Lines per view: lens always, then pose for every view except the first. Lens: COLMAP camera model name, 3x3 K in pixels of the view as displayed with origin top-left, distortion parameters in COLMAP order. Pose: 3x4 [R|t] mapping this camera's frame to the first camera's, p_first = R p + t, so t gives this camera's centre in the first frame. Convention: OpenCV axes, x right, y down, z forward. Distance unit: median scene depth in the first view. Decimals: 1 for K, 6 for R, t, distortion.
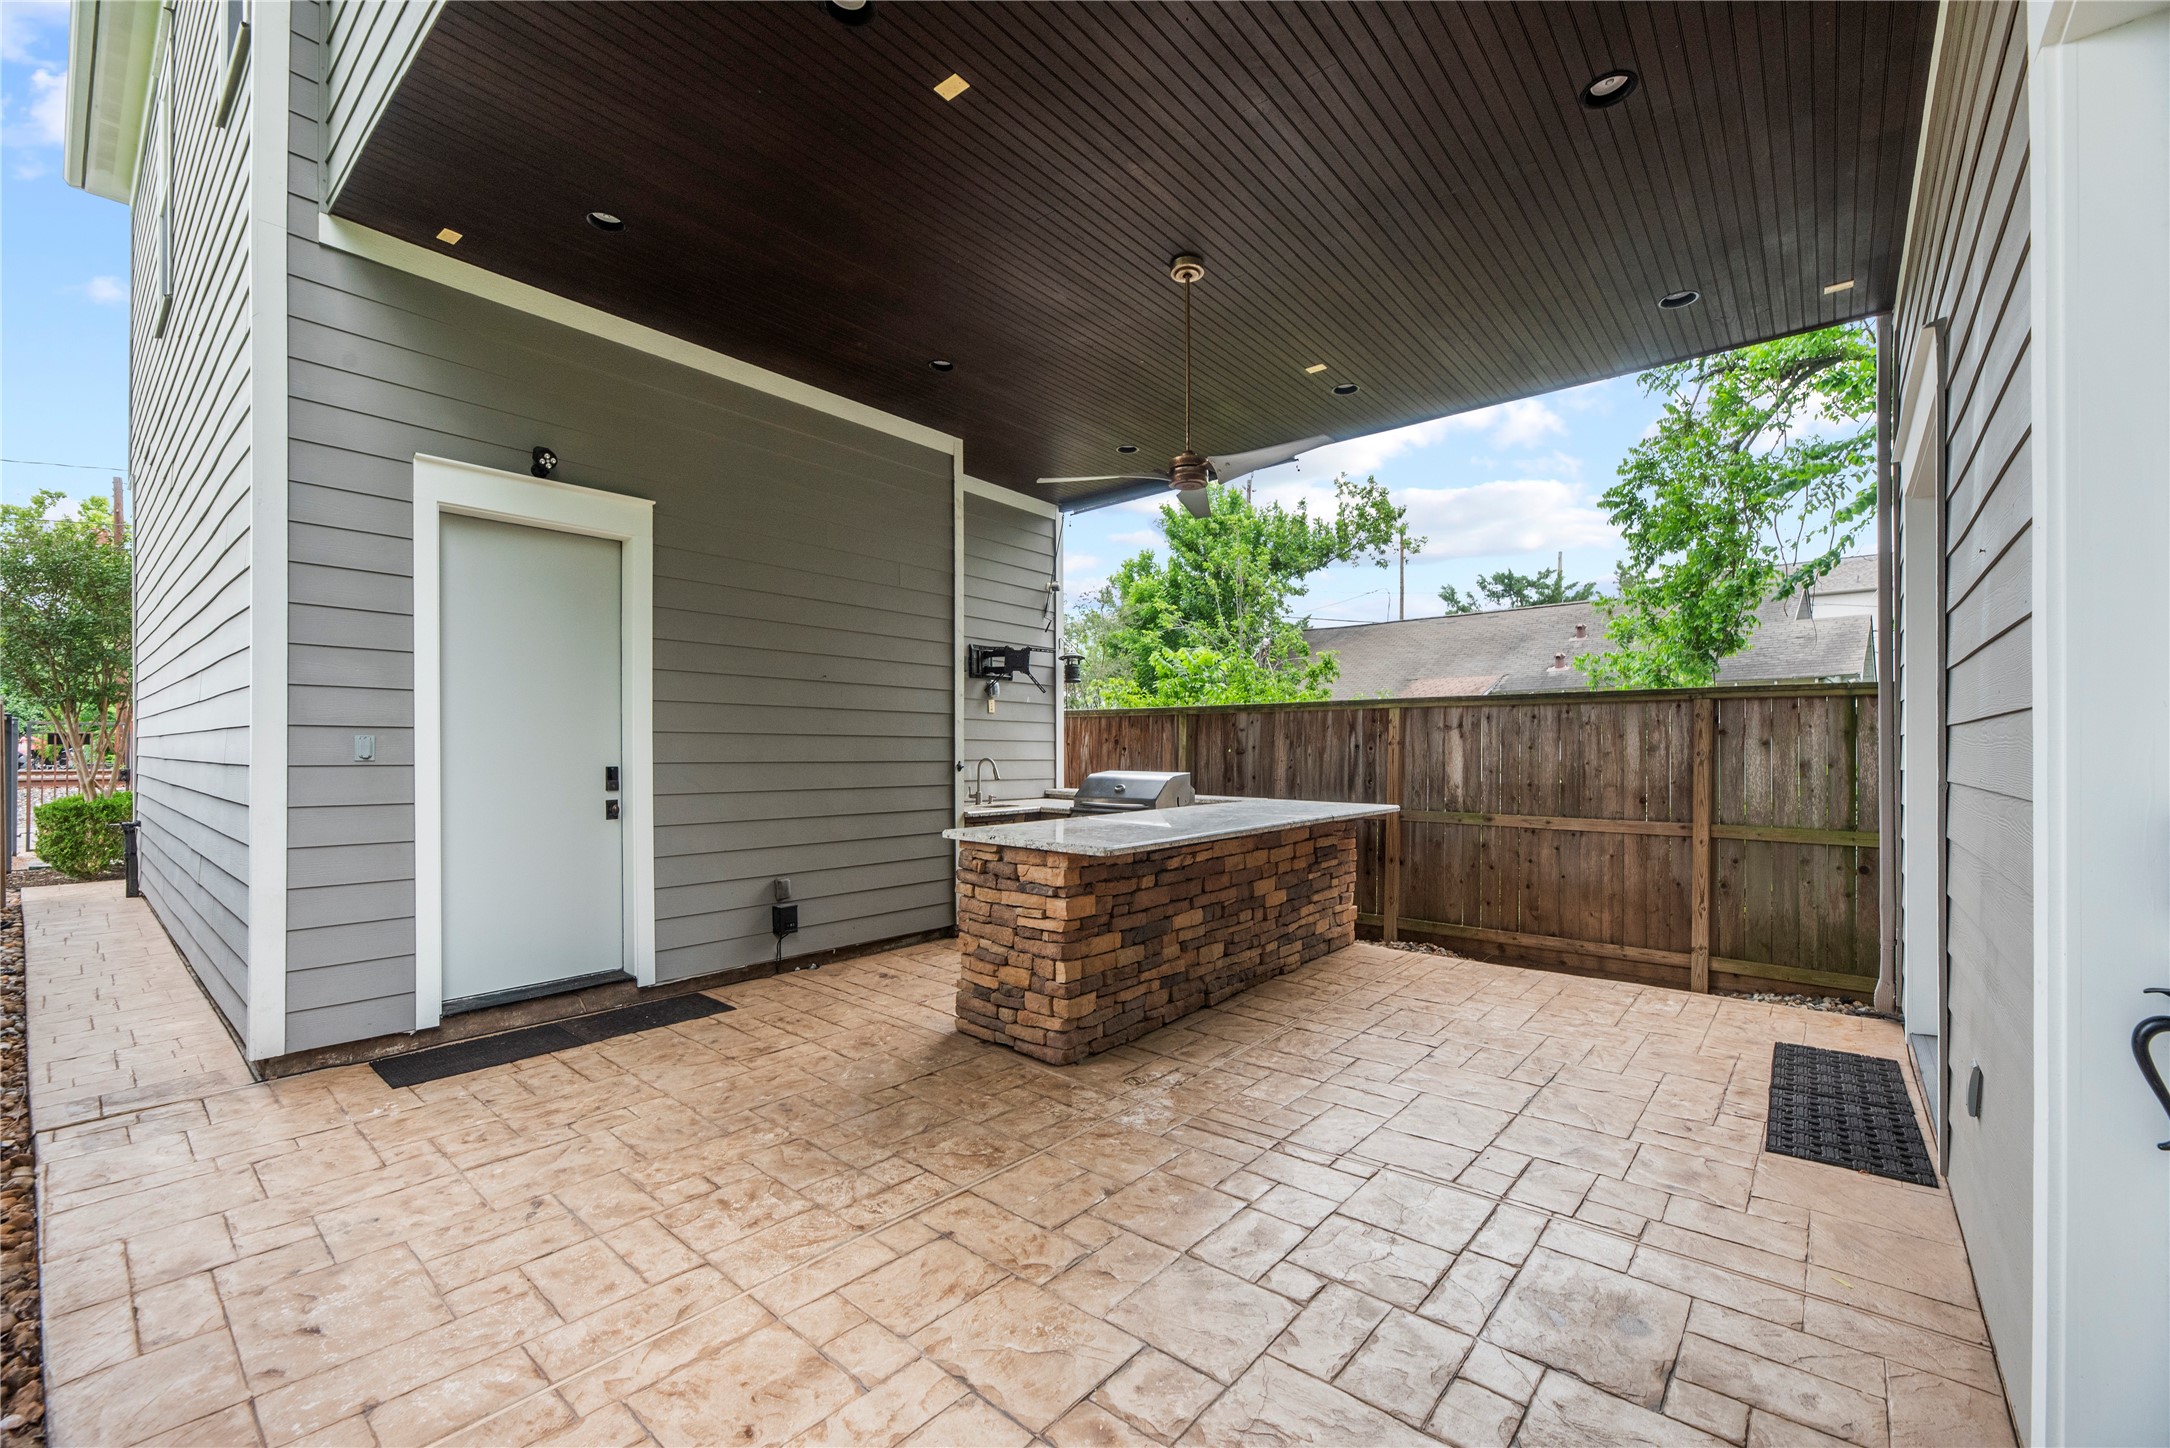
lens RADIAL K [[877.4, 0, 1097.1], [0, 877.4, 735.3], [0, 0, 1]] dist [0.000816, -0.000012]
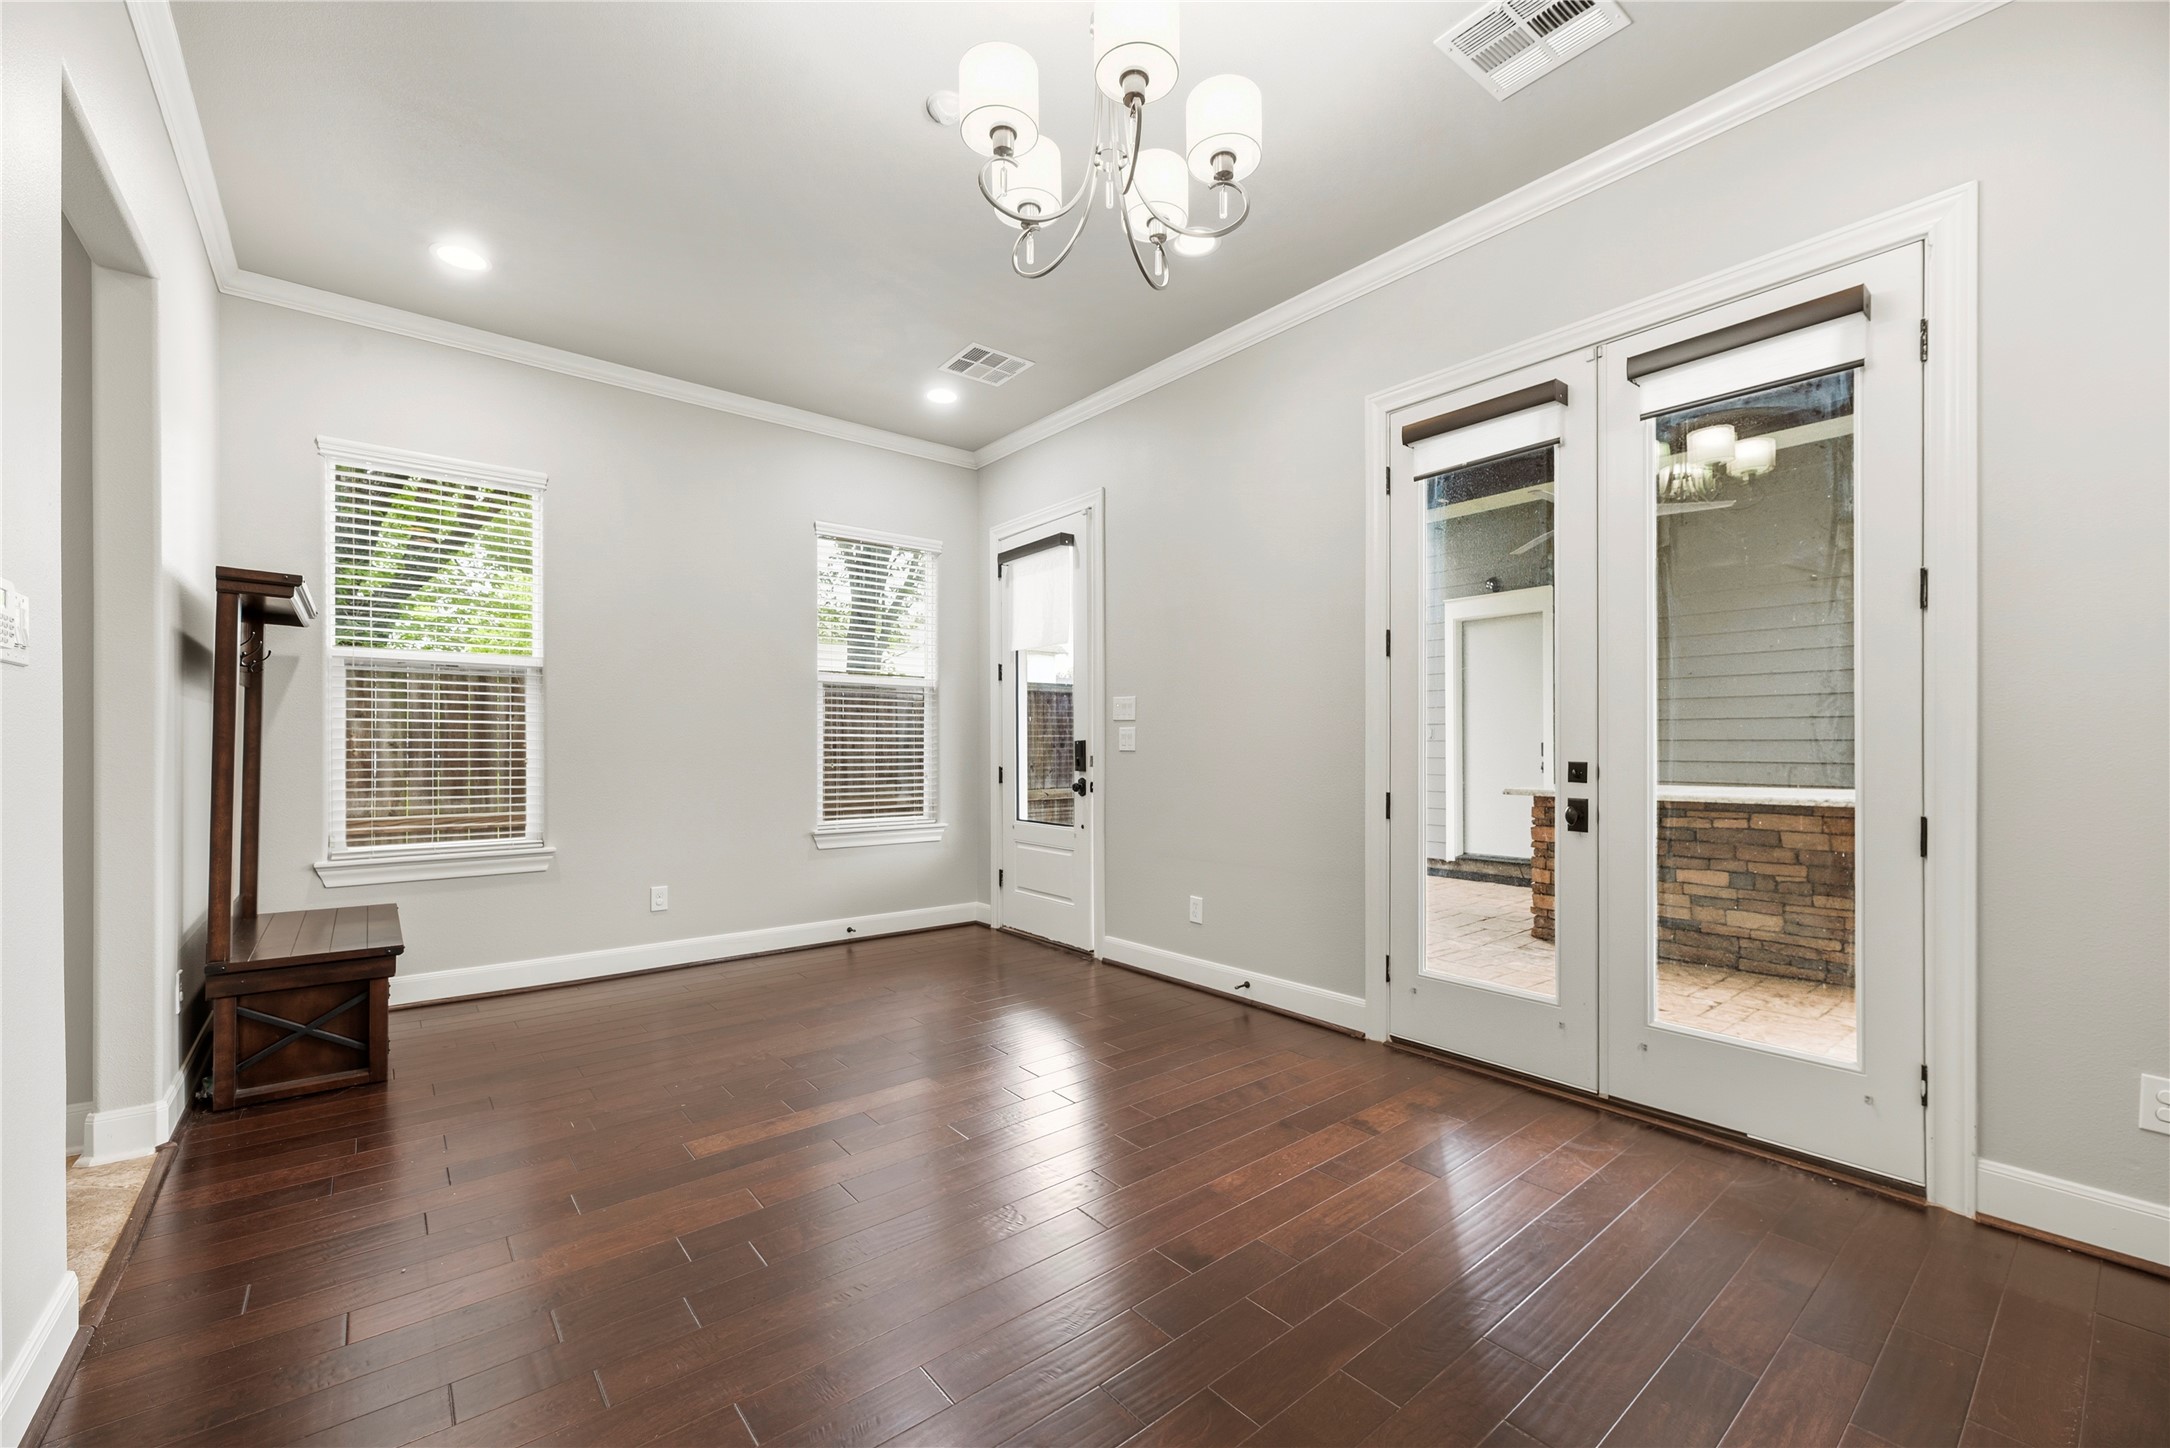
lens RADIAL K [[877.4, 0, 1097.1], [0, 877.4, 735.3], [0, 0, 1]] dist [0.000816, -0.000012]
pose [[-0.183021, -0.012503, -0.983029, 1.415548], [0.009894, 0.999845, -0.014559, 0.042613], [0.983059, -0.012391, -0.182869, 0.487675]]
